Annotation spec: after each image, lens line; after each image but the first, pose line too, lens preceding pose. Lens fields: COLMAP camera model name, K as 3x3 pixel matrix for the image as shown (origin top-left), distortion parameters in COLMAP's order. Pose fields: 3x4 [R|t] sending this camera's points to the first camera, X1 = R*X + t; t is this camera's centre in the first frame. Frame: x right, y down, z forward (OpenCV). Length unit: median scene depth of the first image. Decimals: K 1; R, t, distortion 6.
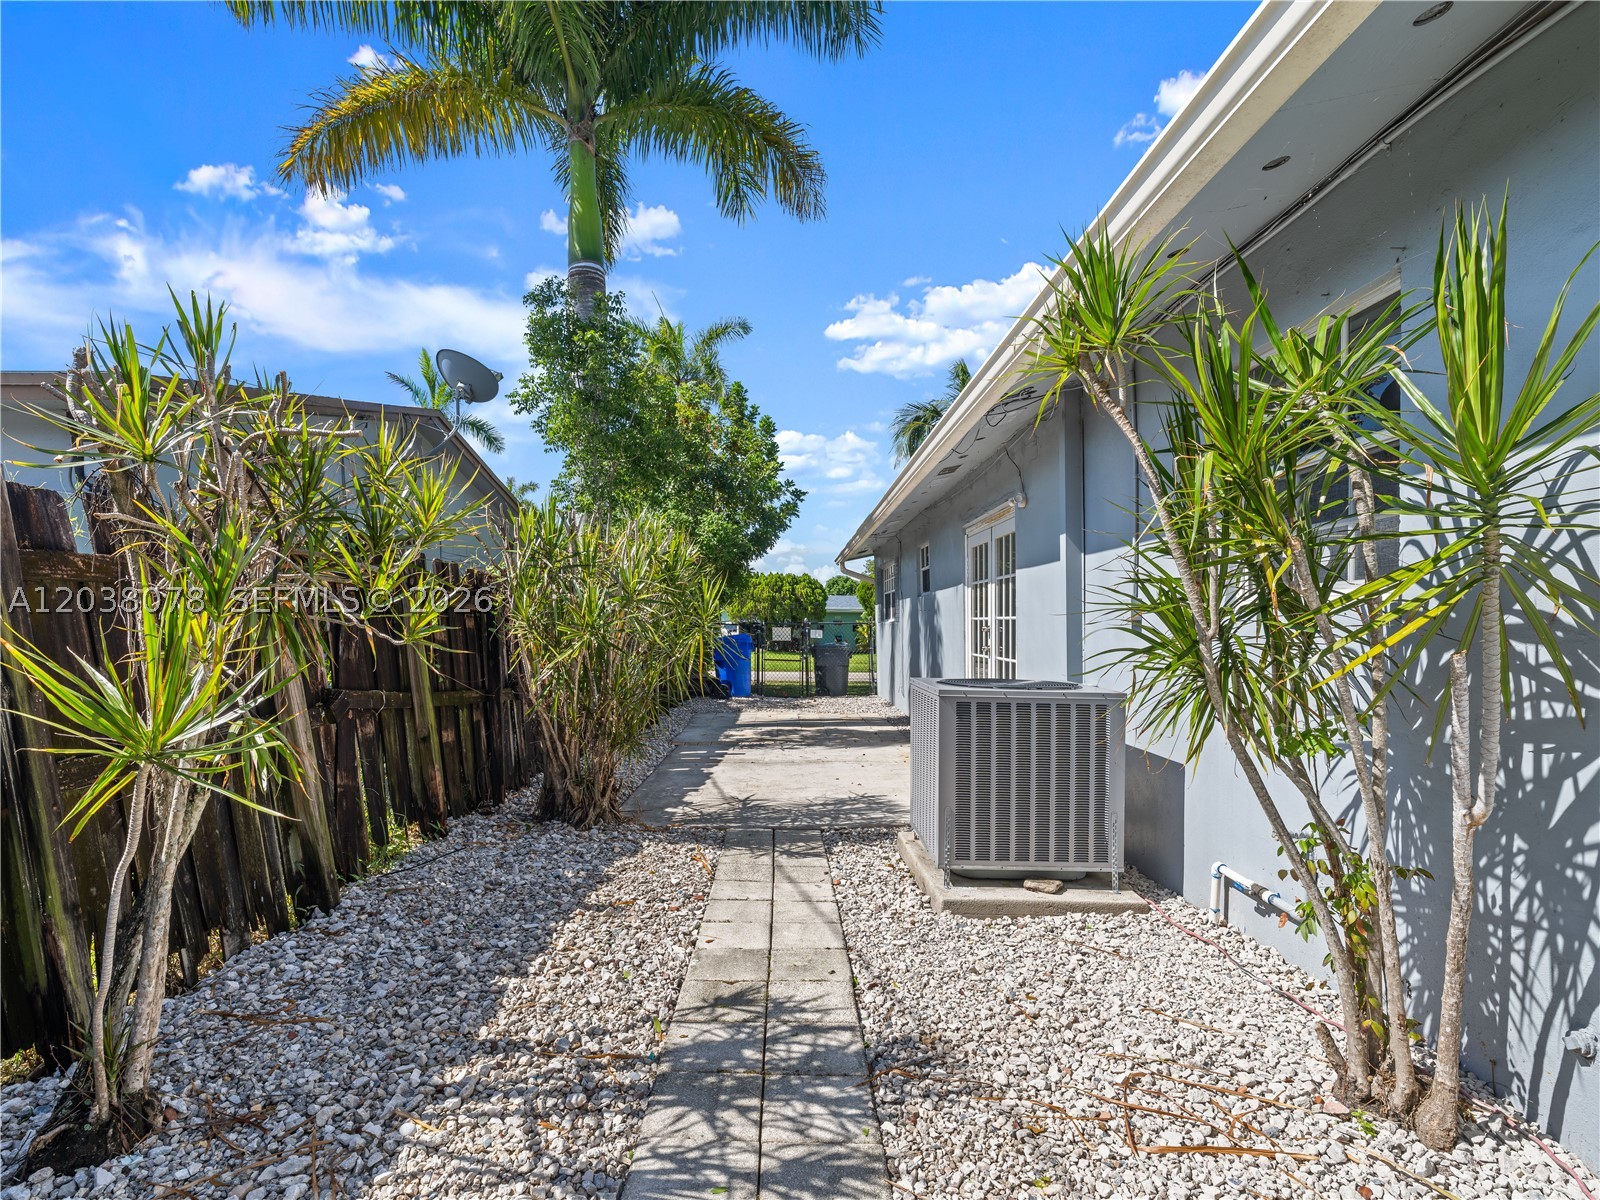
lens RADIAL K [[781.5, 0, 797.7], [0, 781.5, 609.8], [0, 0, 1]] dist [-0.002546, -0.000669]
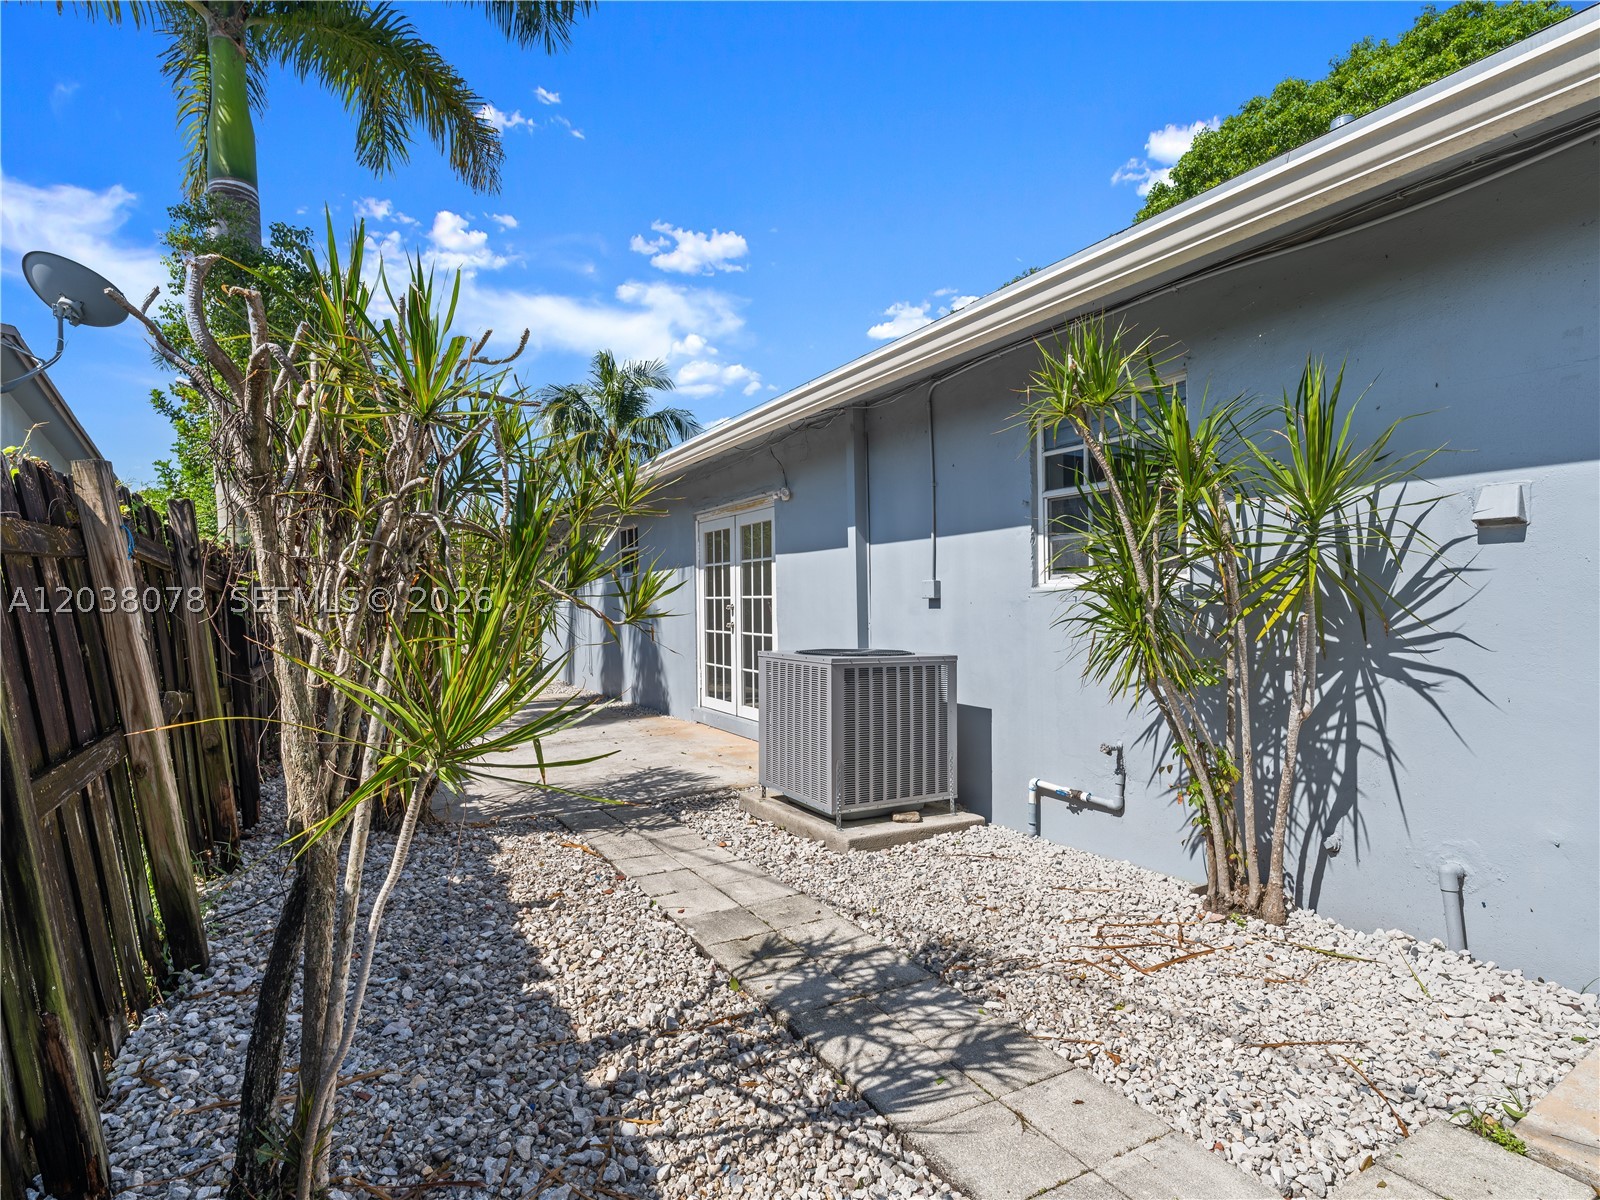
lens RADIAL K [[754.9, 0, 791.9], [0, 754.9, 562.7], [0, 0, 1]] dist [-0.005116, -0.000350]
pose [[0.884451, 0.019432, 0.466229, -0.609969], [-0.002750, 0.999332, -0.036433, 0.001420], [-0.466625, 0.030941, 0.883914, 0.052605]]
